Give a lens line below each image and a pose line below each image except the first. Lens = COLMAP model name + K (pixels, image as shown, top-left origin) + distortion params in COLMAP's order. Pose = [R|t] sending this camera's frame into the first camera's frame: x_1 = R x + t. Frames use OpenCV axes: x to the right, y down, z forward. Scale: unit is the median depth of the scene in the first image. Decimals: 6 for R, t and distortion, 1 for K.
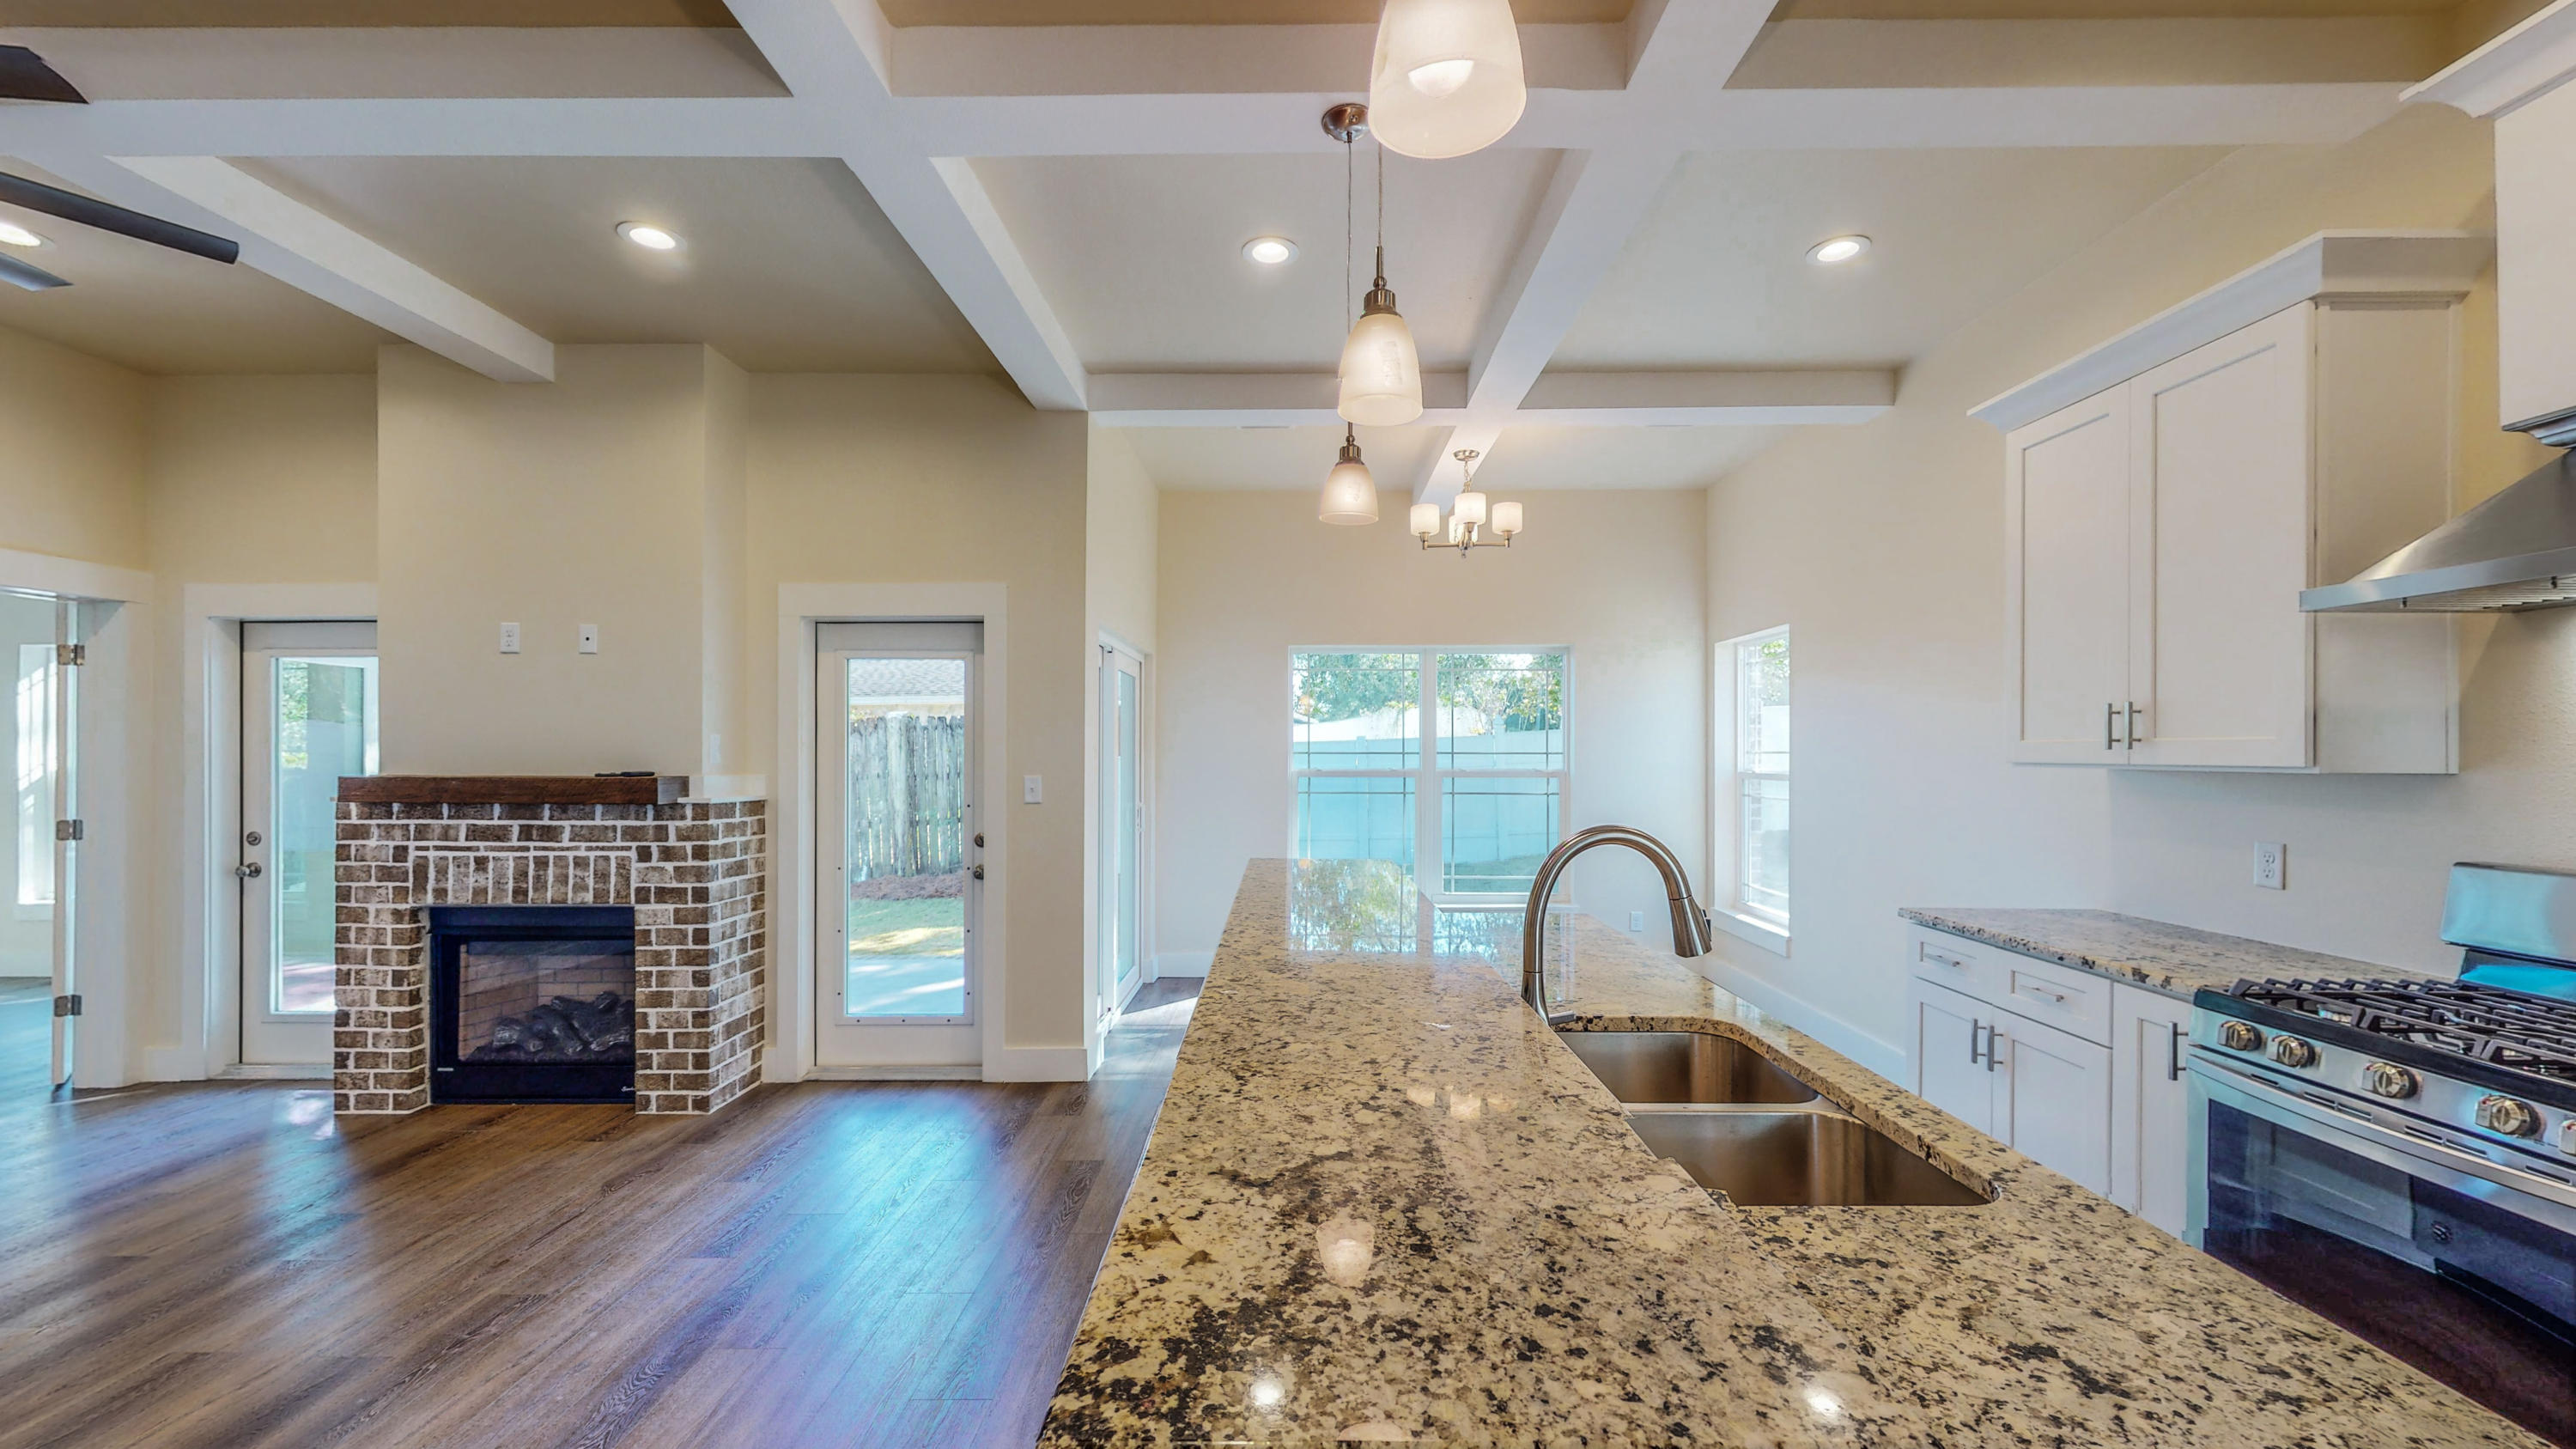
lens RADIAL K [[953.7, 0, 1272.8], [0, 953.7, 753.2], [0, 0, 1]] dist [0.002783, 0.000496]
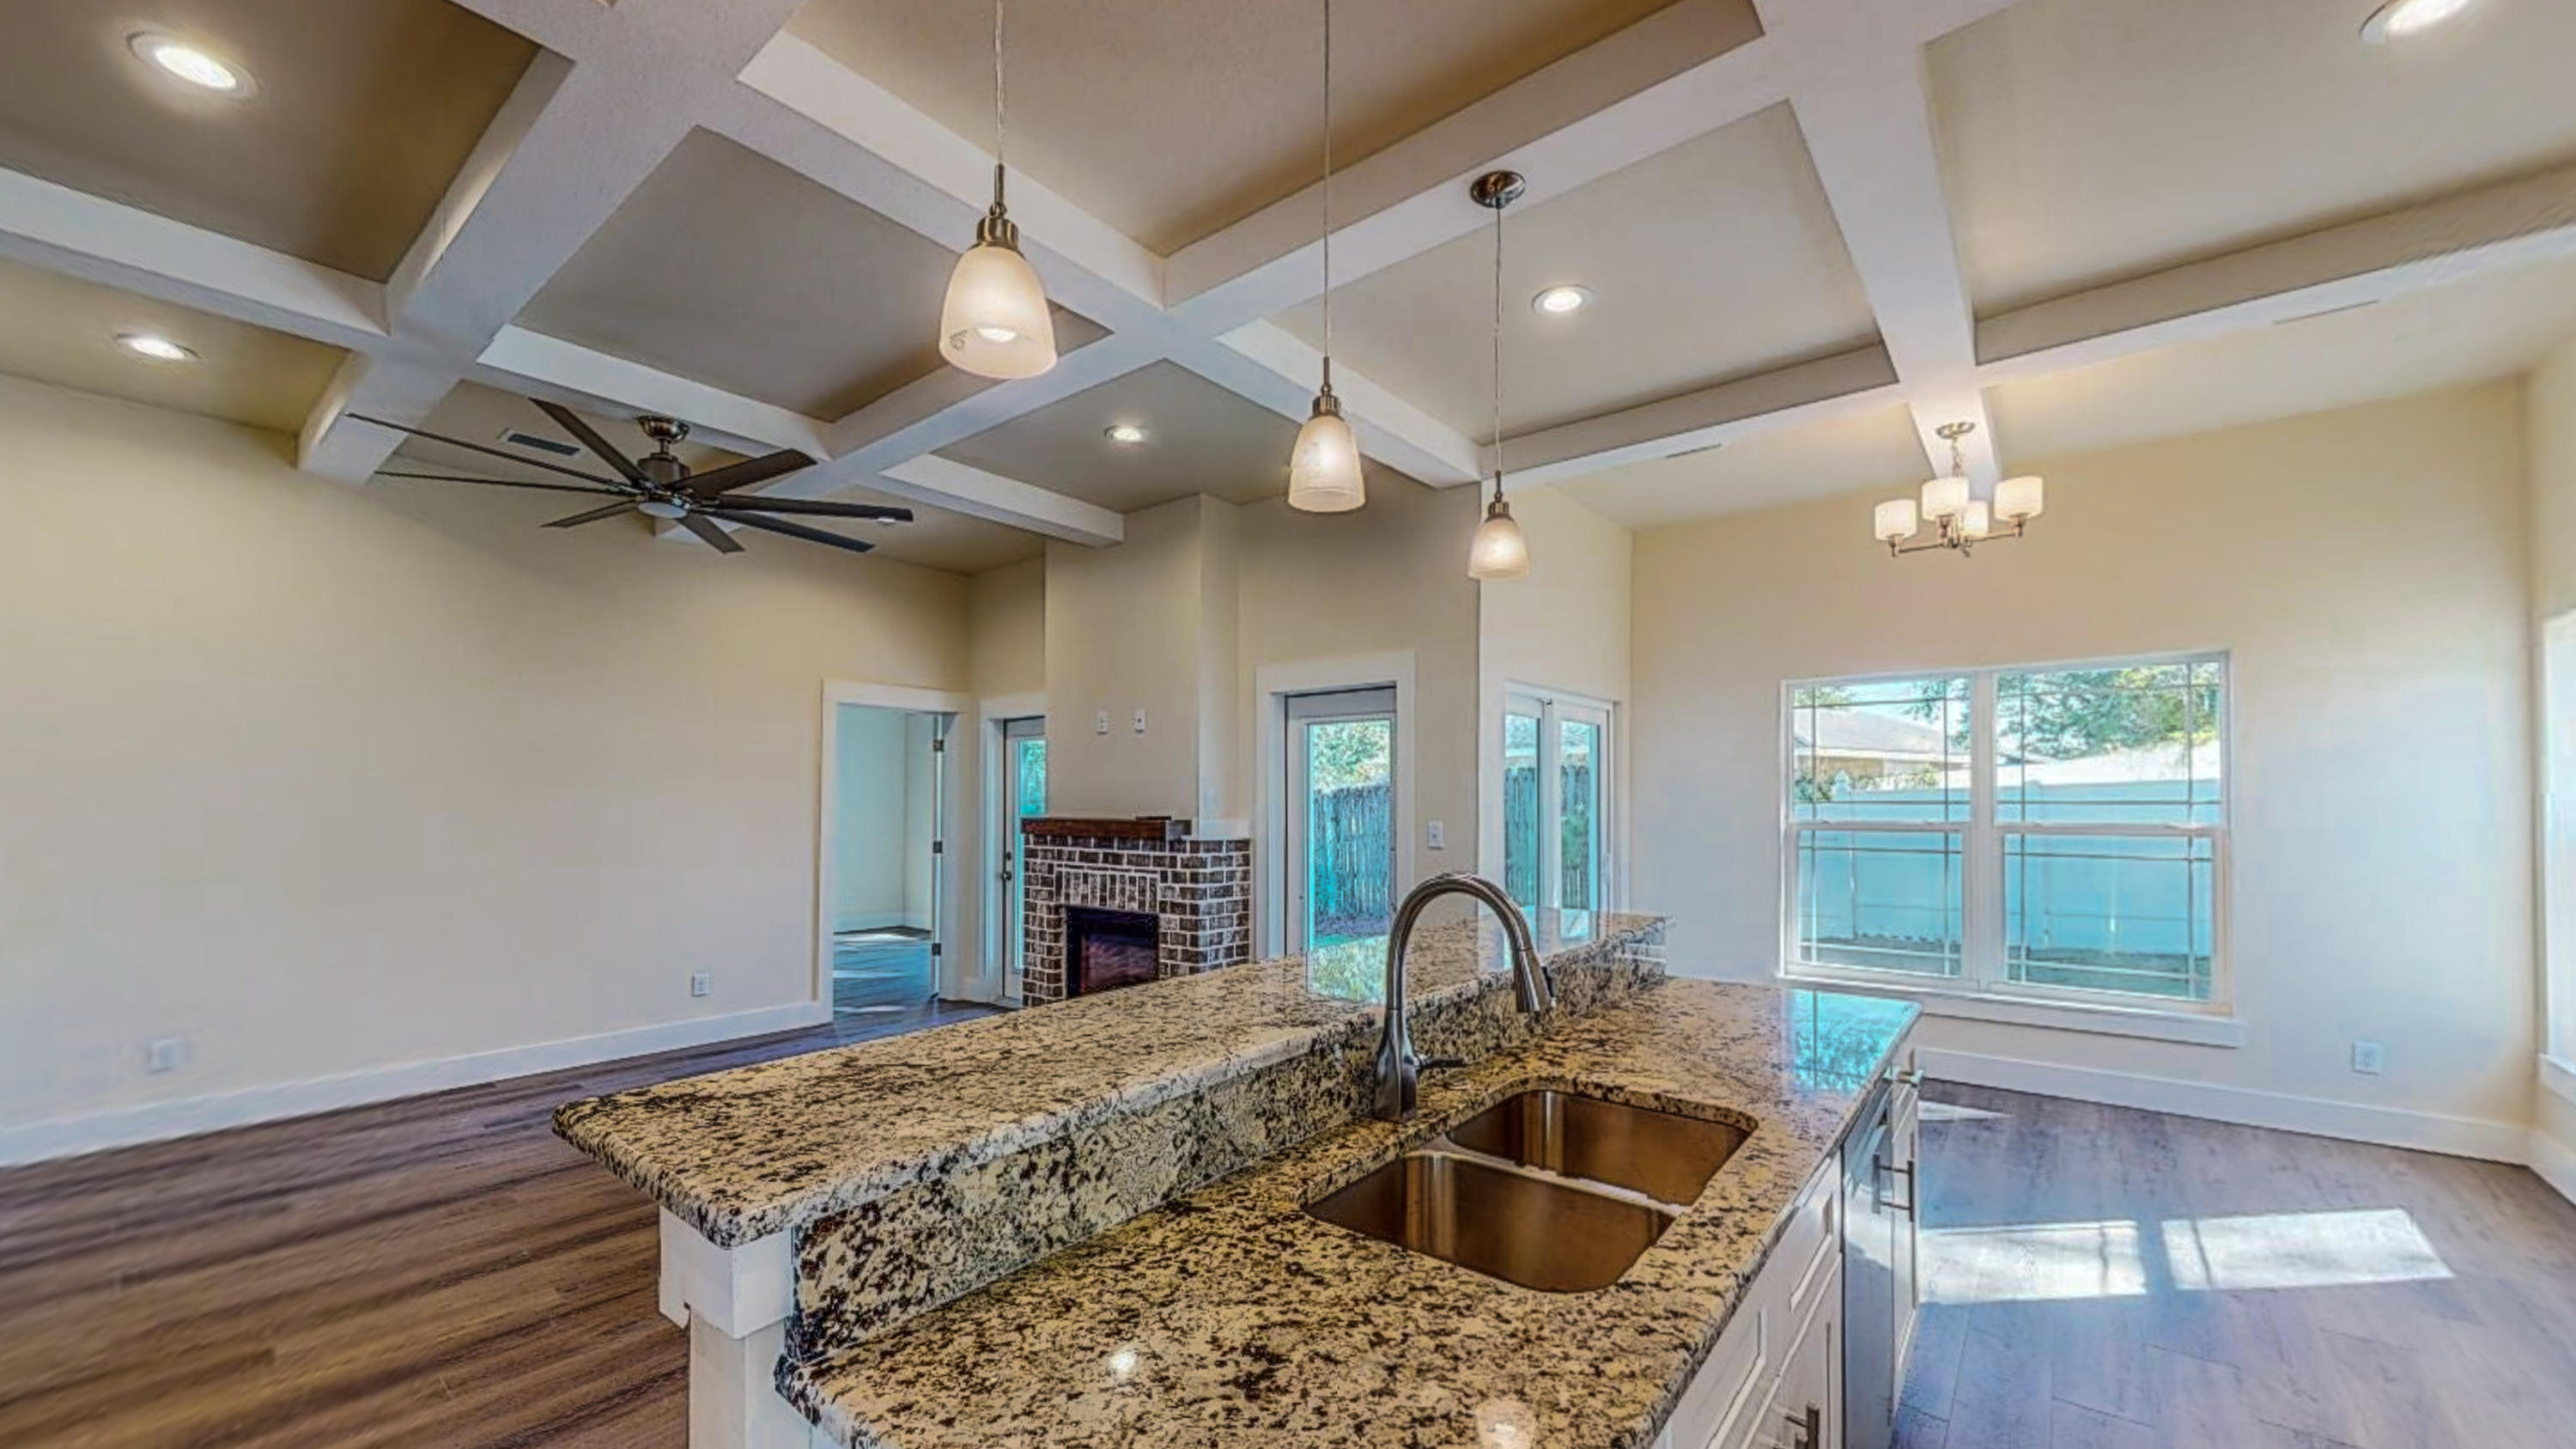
lens RADIAL K [[950.2, 0, 1280.9], [0, 950.2, 791.0], [0, 0, 1]] dist [-0.000970, -0.000074]
pose [[0.789046, -0.007577, -0.614288, 0.304088], [-0.000207, 0.999921, -0.012599, 0.000708], [0.614334, 0.010068, 0.788982, 0.033056]]
